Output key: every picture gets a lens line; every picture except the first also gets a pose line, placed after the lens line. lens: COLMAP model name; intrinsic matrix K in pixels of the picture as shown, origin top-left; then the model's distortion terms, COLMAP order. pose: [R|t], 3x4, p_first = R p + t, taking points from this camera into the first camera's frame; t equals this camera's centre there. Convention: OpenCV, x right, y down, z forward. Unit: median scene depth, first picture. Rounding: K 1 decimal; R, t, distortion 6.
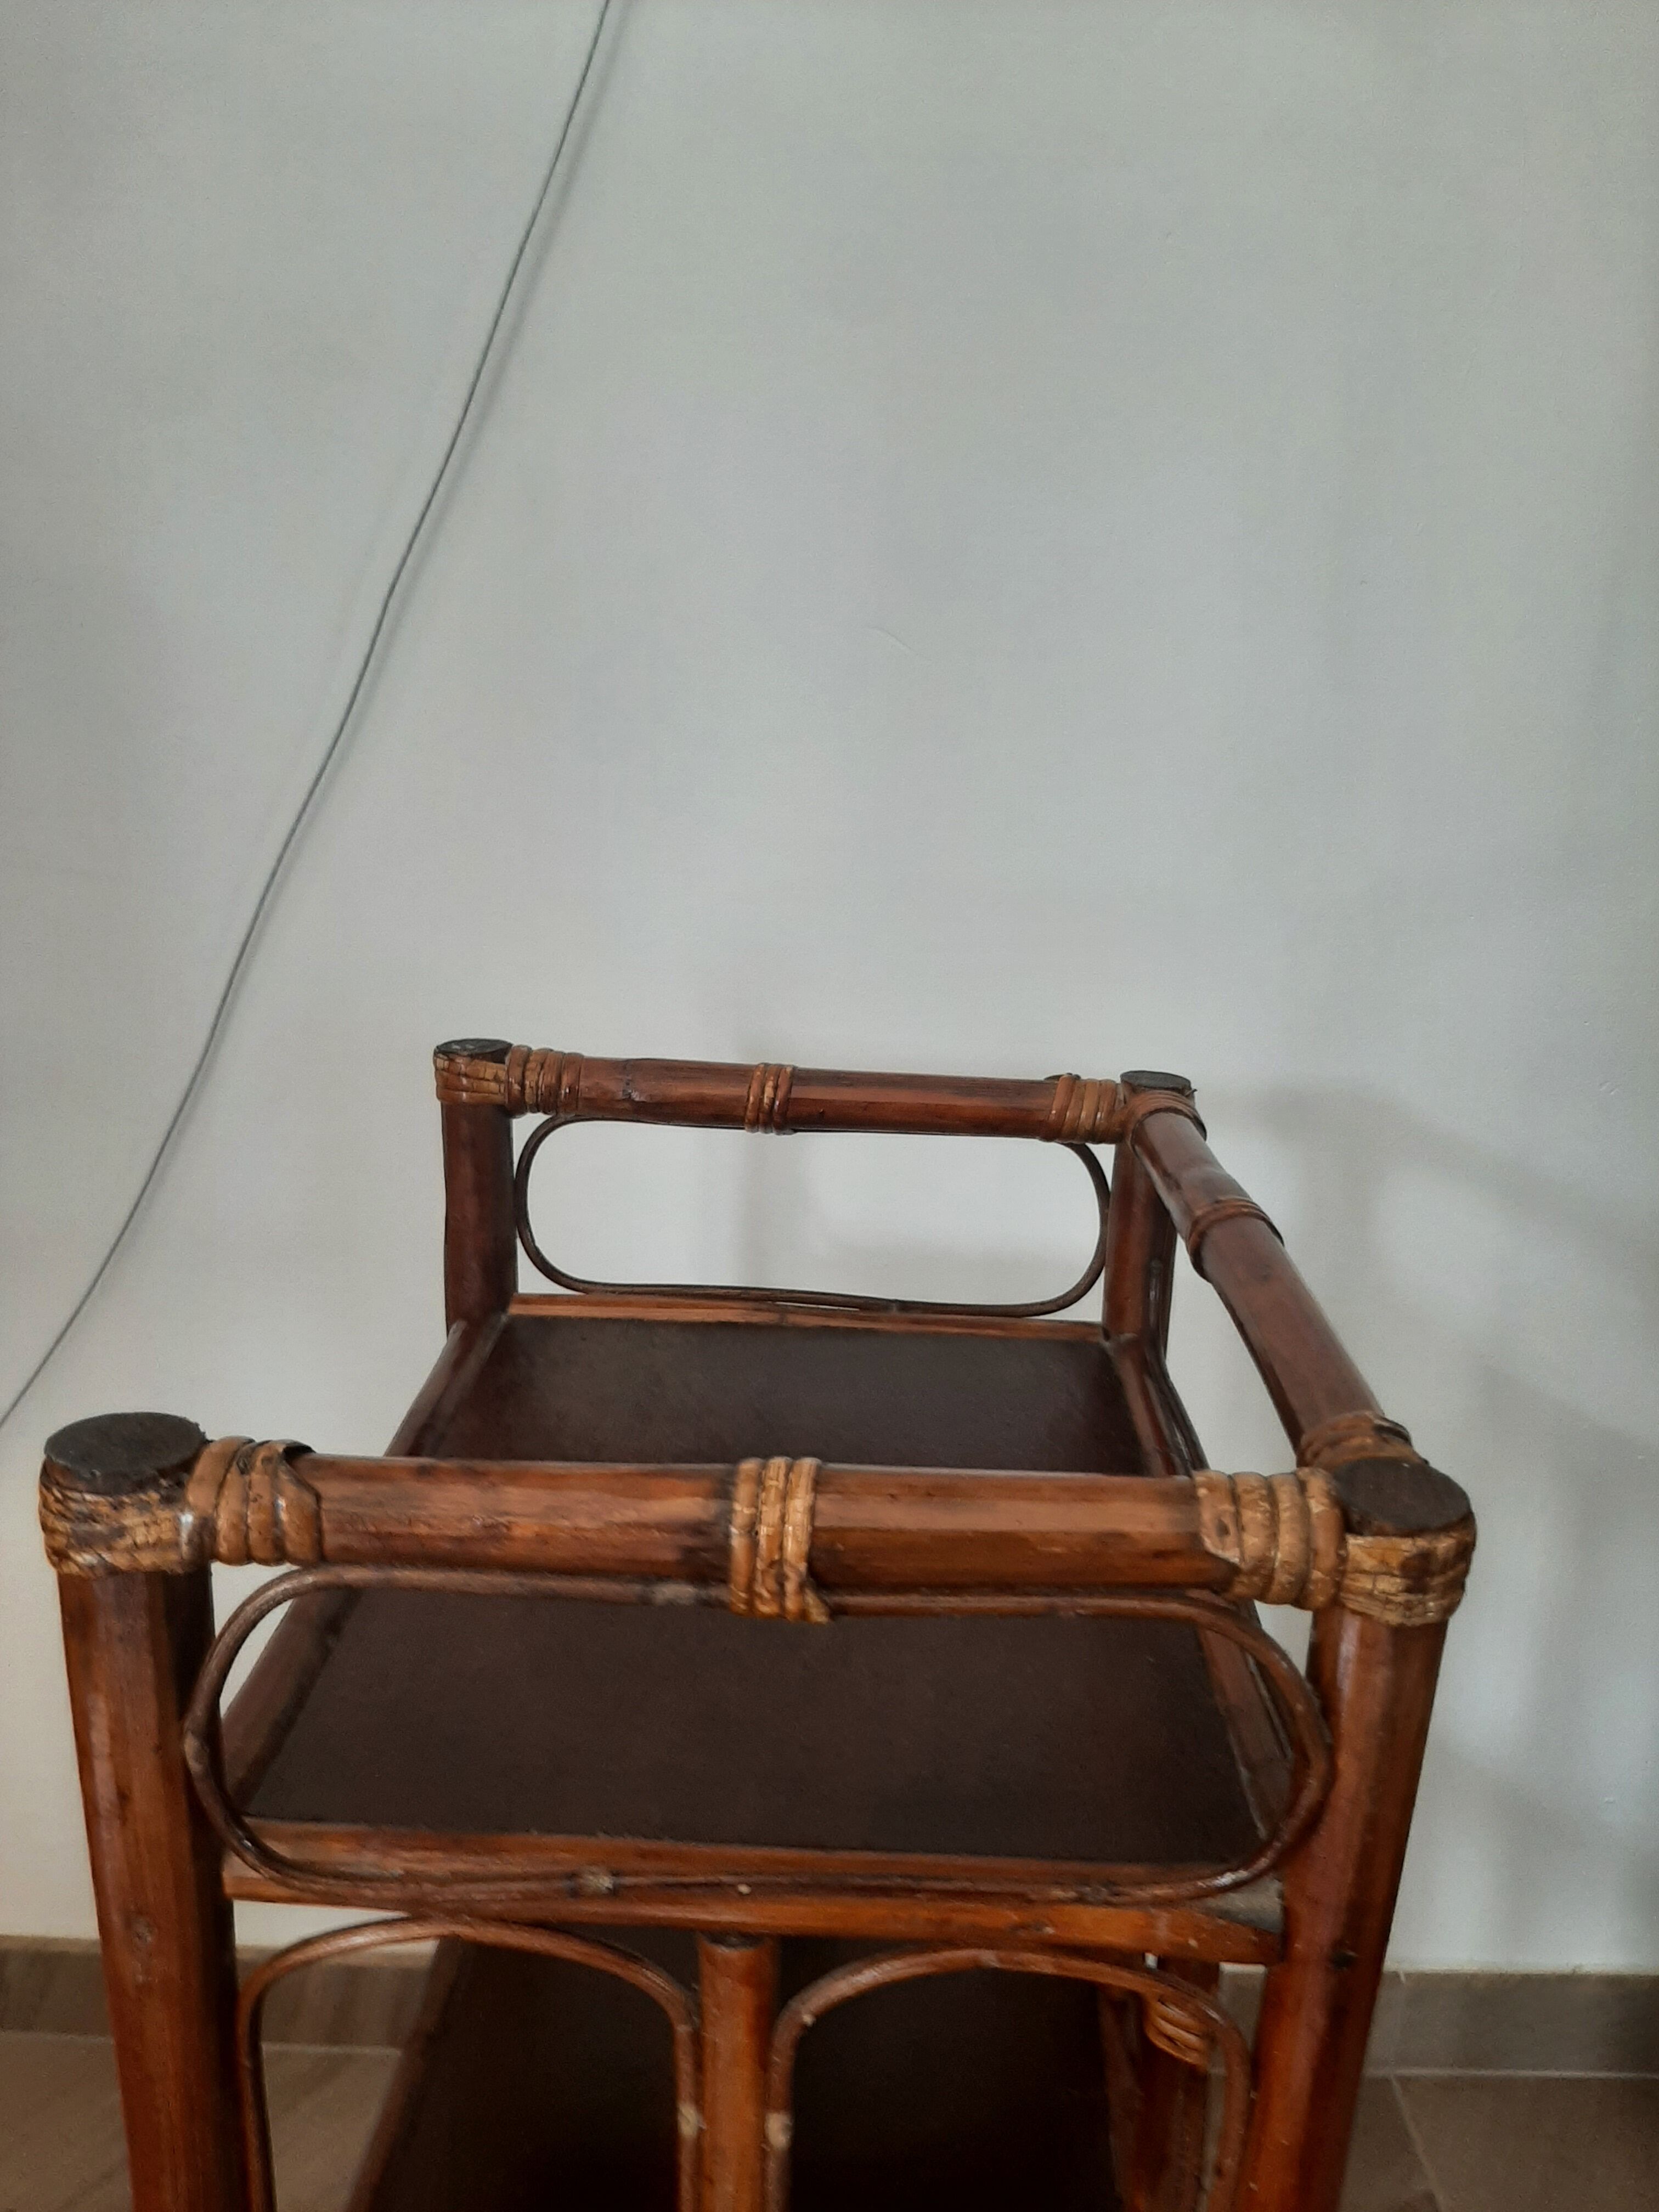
lens RADIAL K [[1751.3, 0, 815.6], [0, 1751.3, 1107.3], [0, 0, 1]] dist [0.070654, -0.112600]
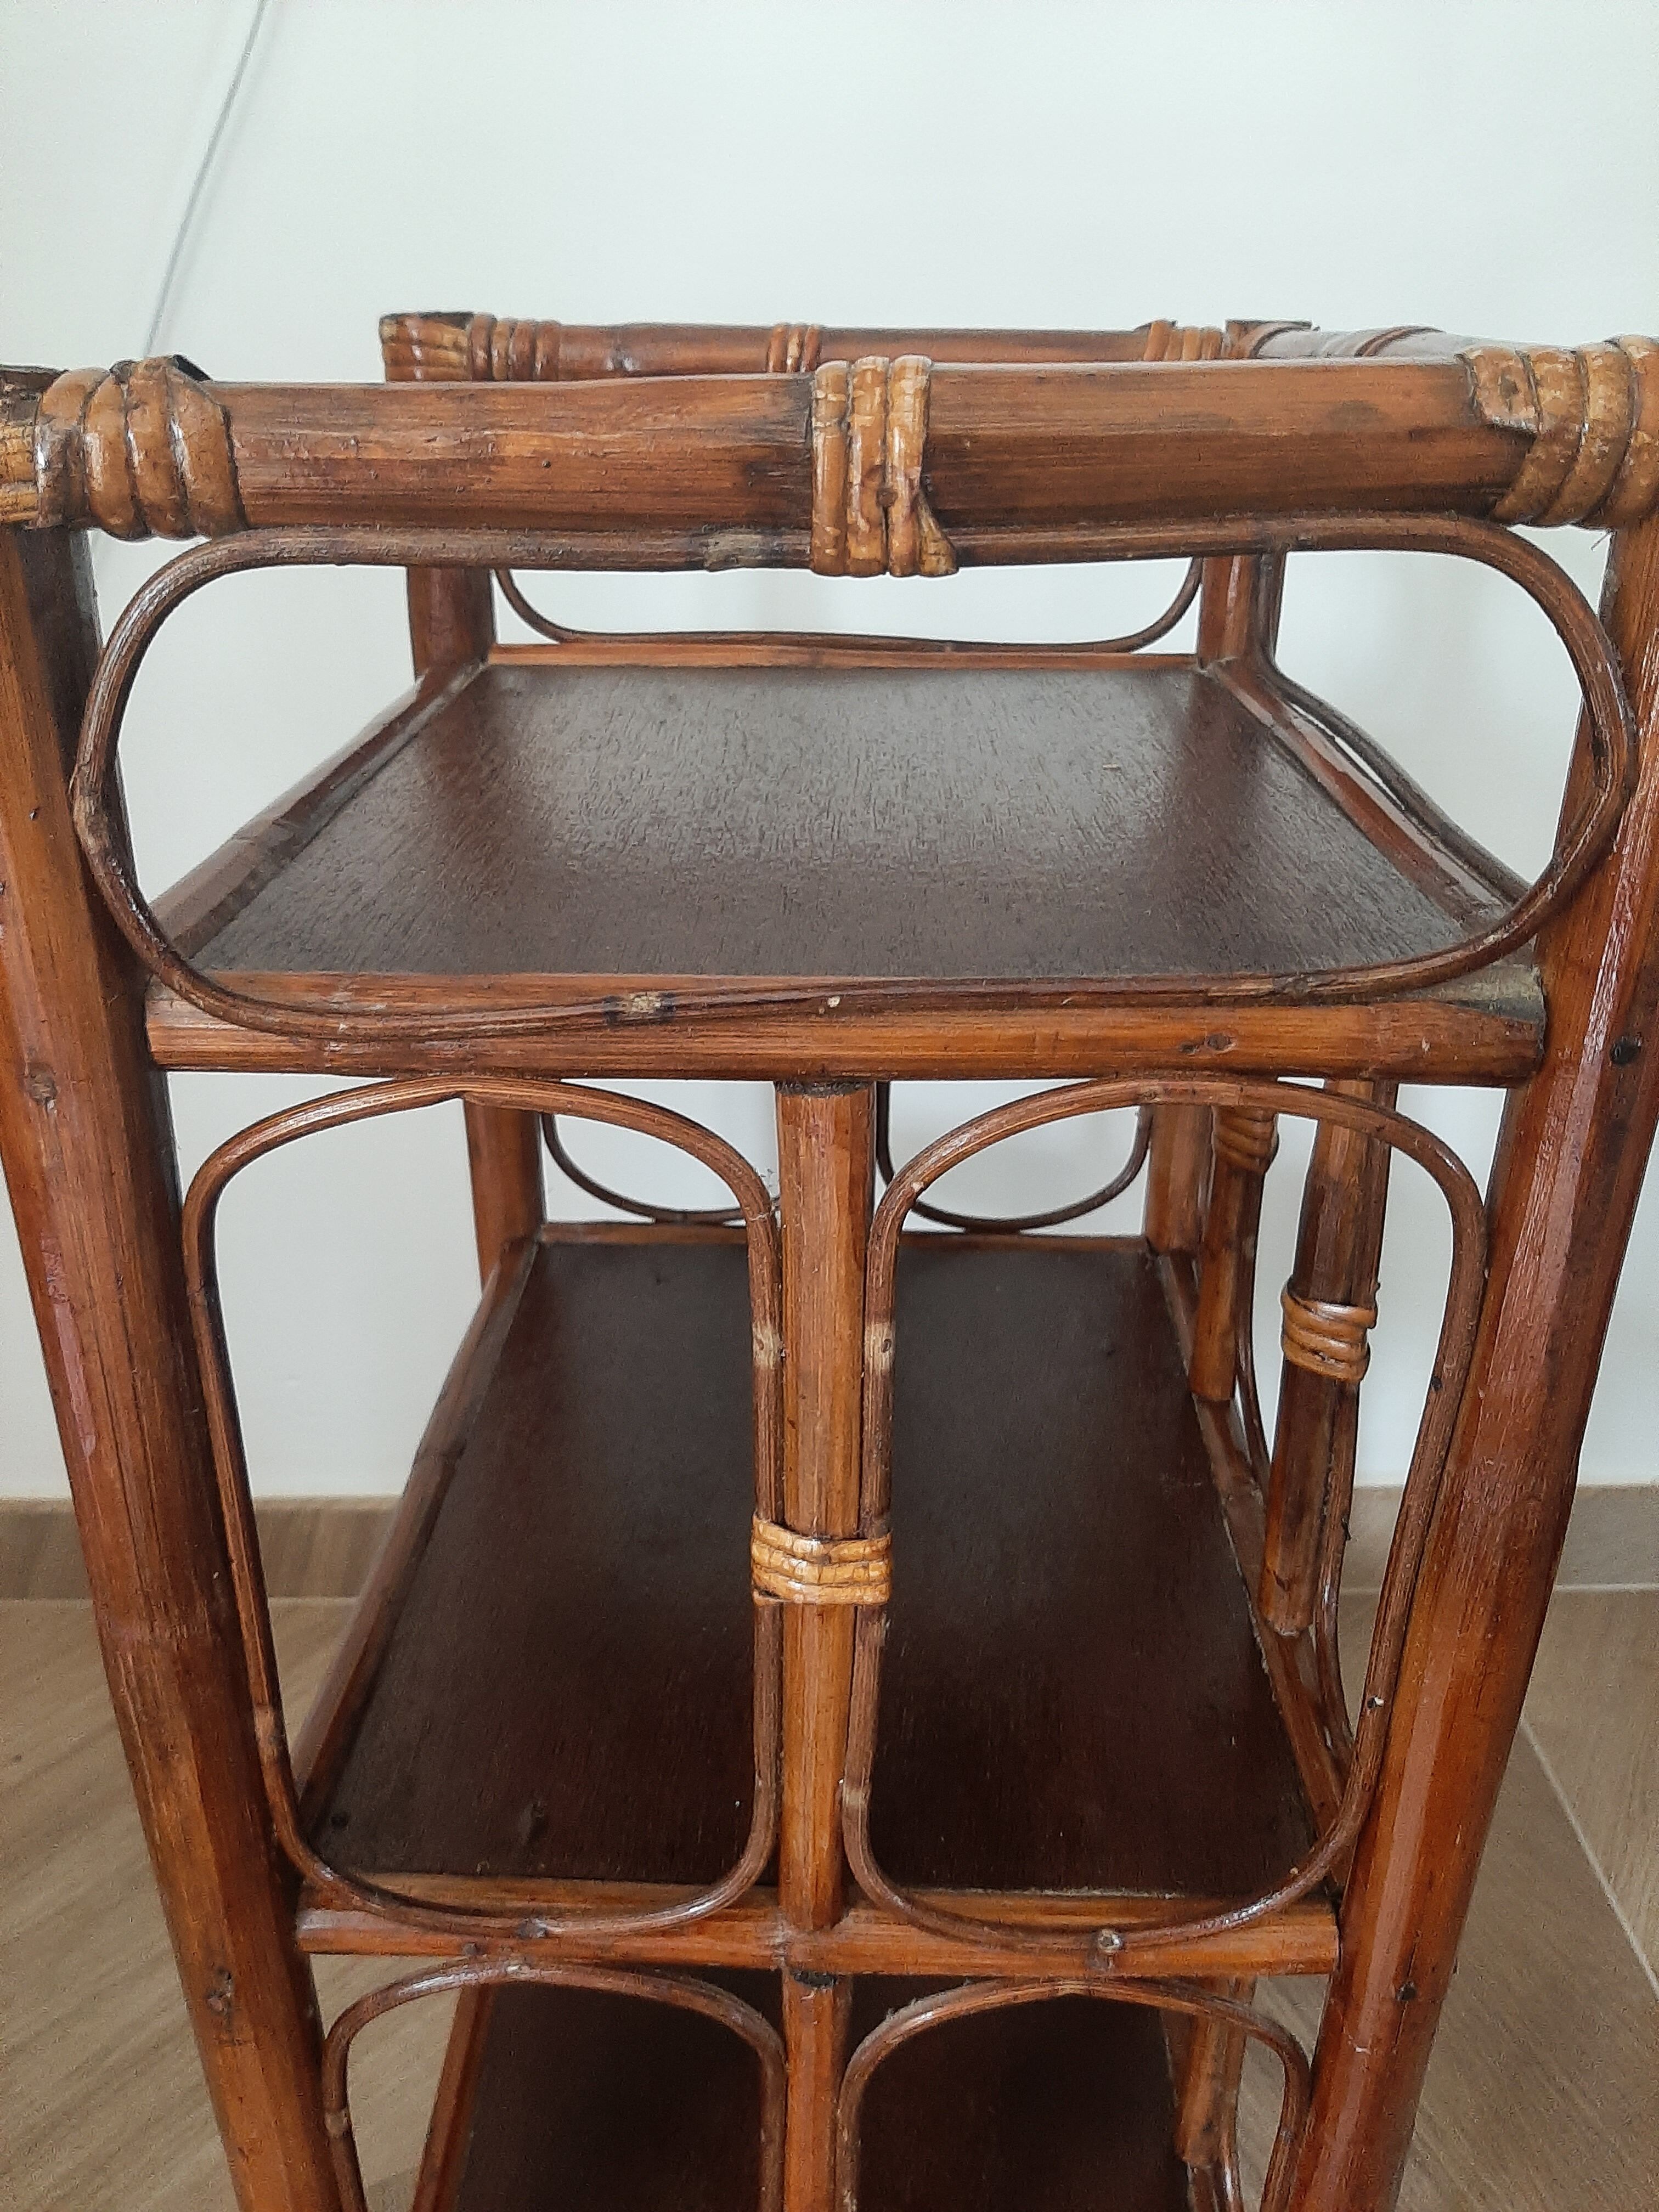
lens RADIAL K [[1776.6, 0, 824.5], [0, 1776.6, 1056.5], [0, 0, 1]] dist [0.029298, -0.085686]
pose [[0.999454, -0.030371, 0.013017, -0.058854], [0.028611, 0.992499, 0.118860, 0.396601], [-0.016529, -0.118422, 0.992826, 0.253814]]
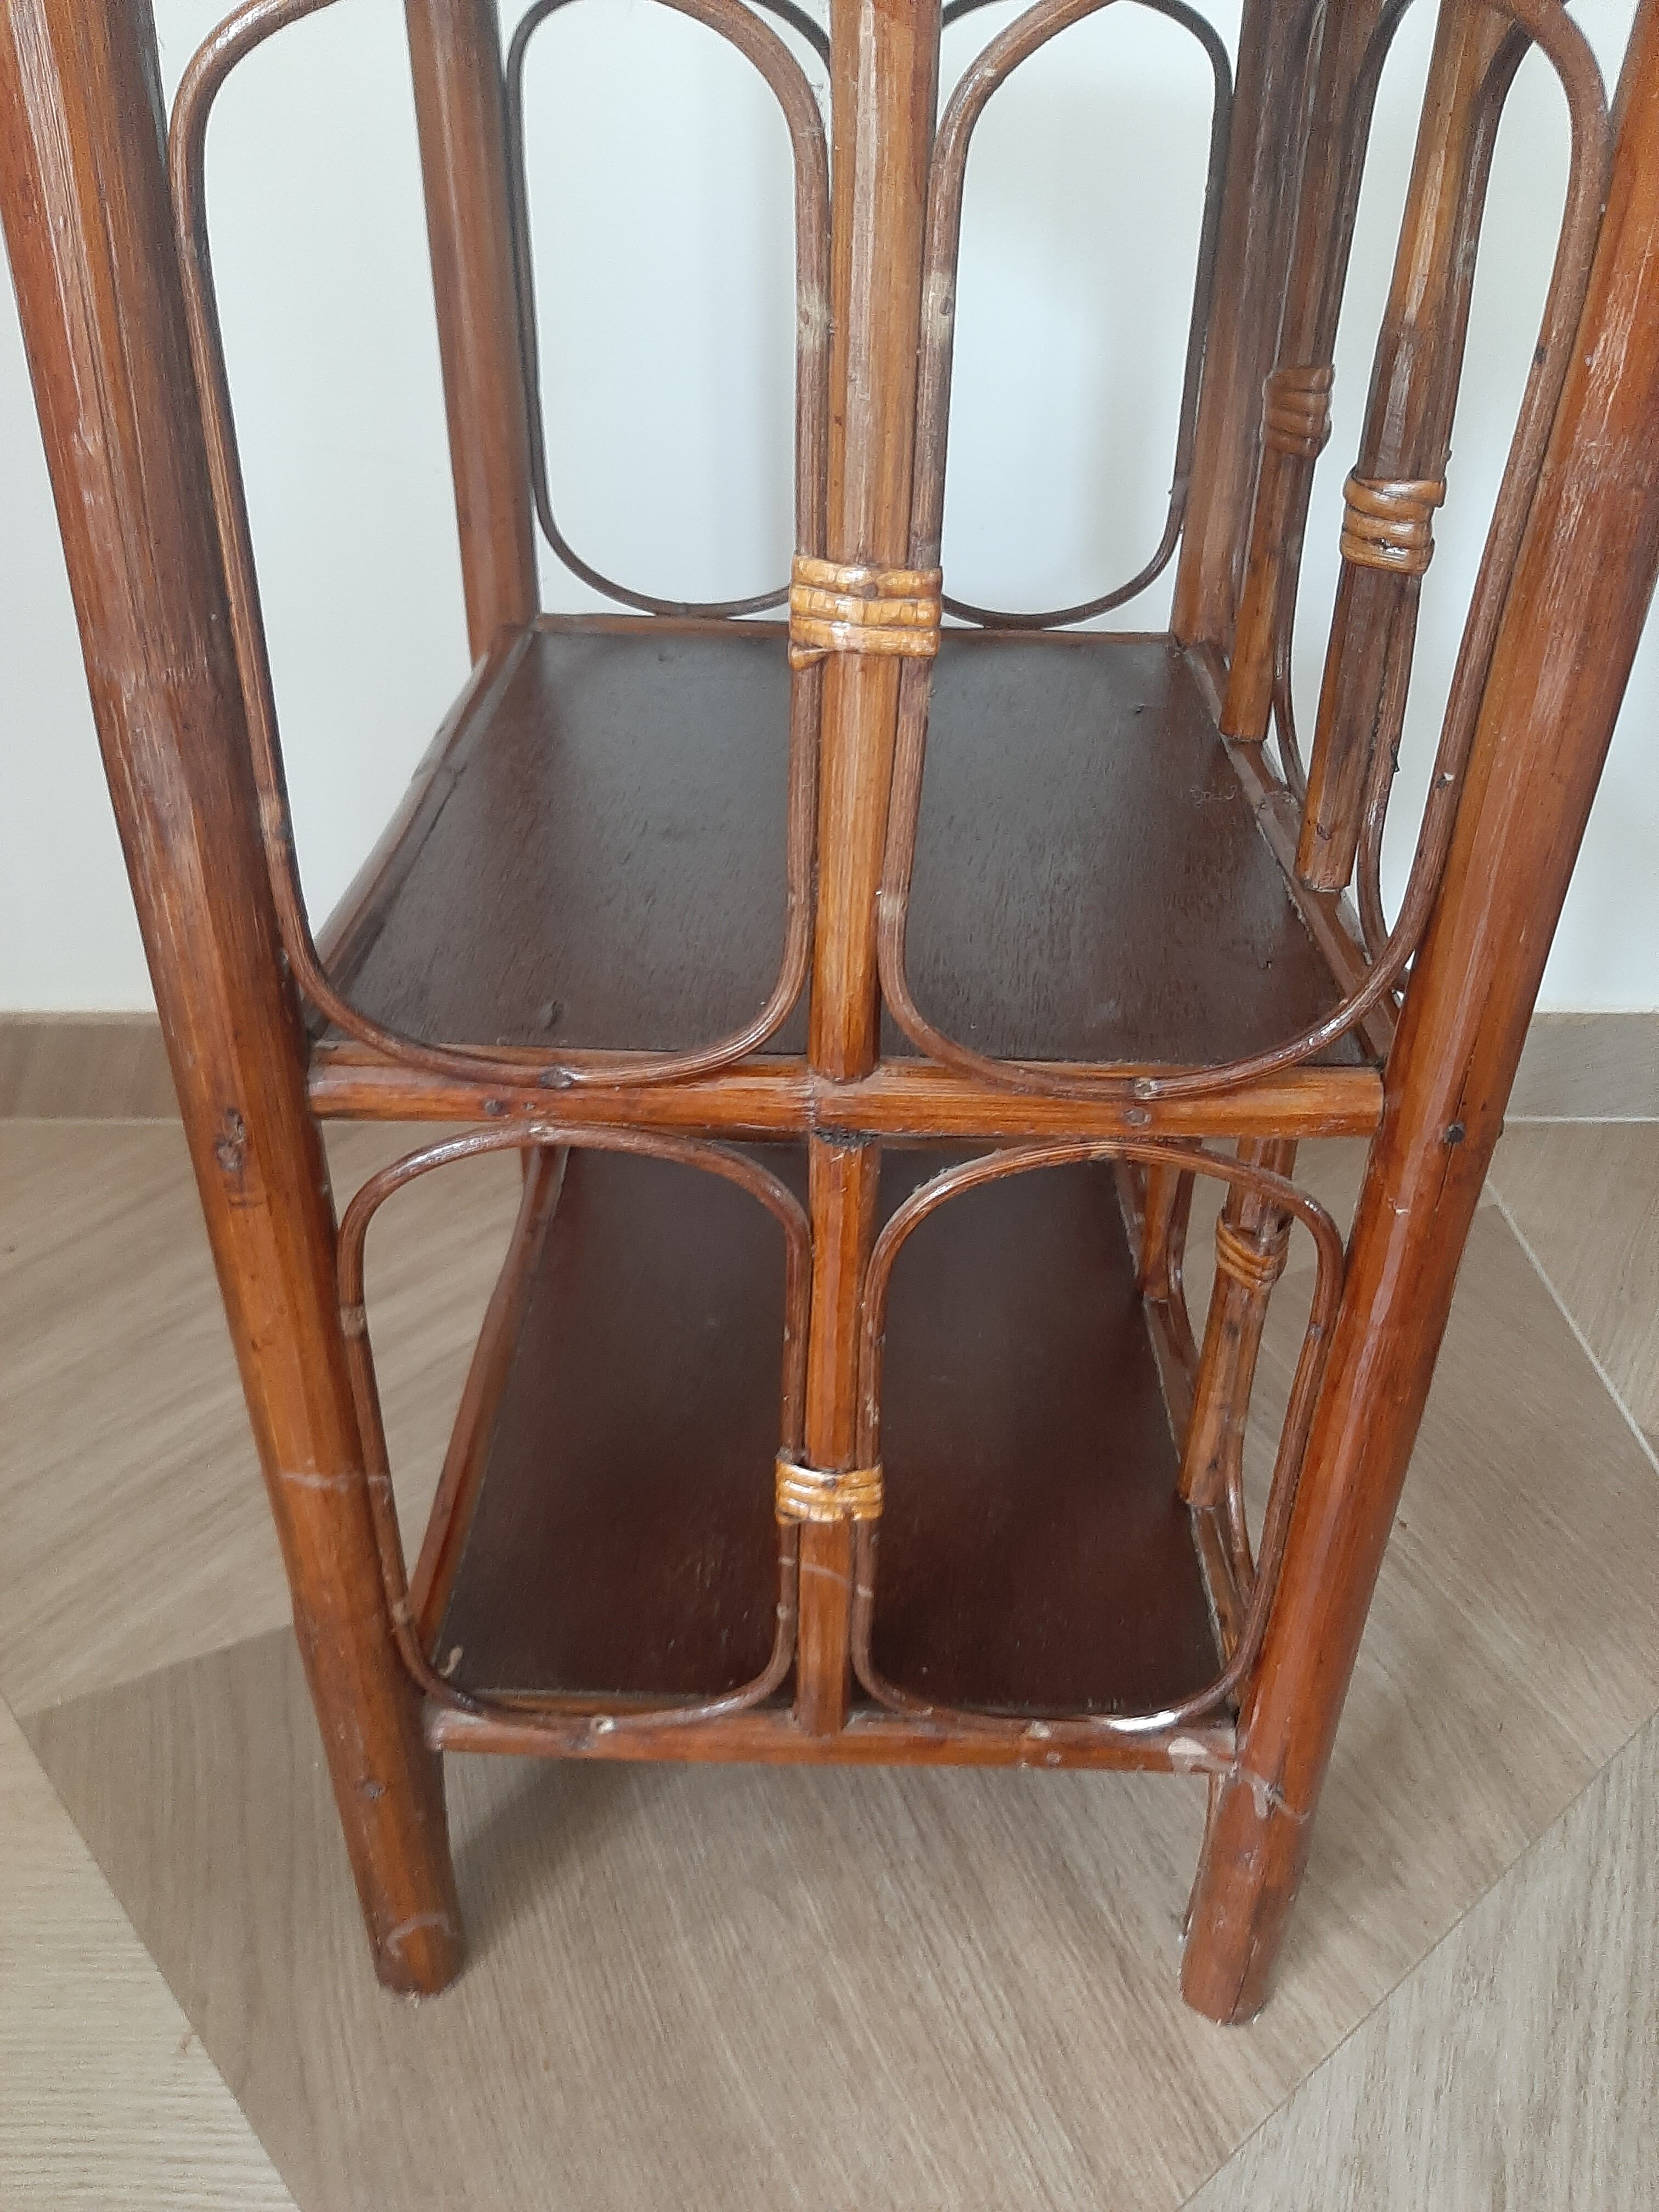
lens RADIAL K [[1788.4, 0, 826.0], [0, 1788.4, 1077.7], [0, 0, 1]] dist [0.015610, -0.079505]
pose [[0.999367, -0.025588, 0.024711, -0.104453], [0.018493, 0.967147, 0.253544, 0.781288], [-0.030386, -0.252927, 0.967008, 0.244967]]
